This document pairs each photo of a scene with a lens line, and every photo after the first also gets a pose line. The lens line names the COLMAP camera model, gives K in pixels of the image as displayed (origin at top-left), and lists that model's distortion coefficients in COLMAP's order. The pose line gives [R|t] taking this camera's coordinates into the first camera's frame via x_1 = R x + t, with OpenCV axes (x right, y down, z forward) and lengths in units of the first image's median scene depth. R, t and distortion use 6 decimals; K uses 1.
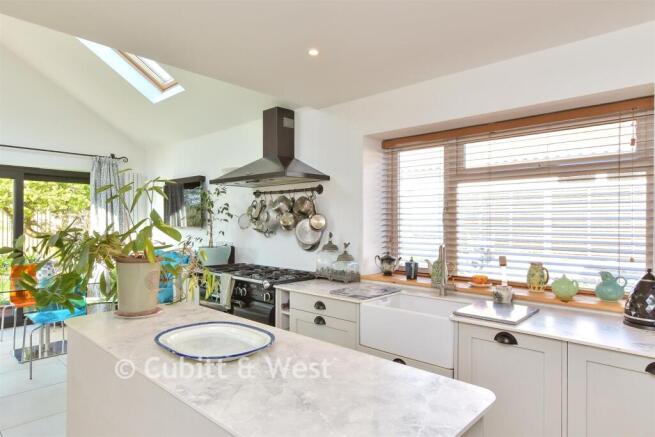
lens RADIAL K [[388.9, 0, 327.5], [0, 388.9, 218.5], [0, 0, 1]] dist [0.002449, 0.000638]
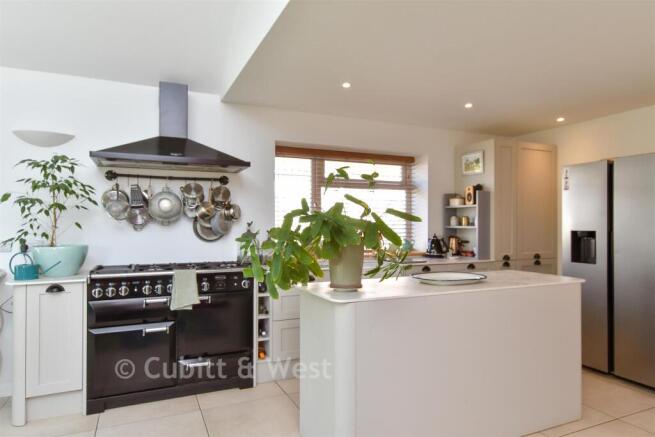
lens RADIAL K [[413.7, 0, 327.5], [0, 413.7, 218.5], [0, 0, 1]] dist [0.000157, 0.000021]
pose [[0.387376, 0.002658, 0.921918, -1.040649], [-0.010429, 0.999944, 0.001499, 0.023367], [-0.921863, -0.010196, 0.387382, 0.367456]]
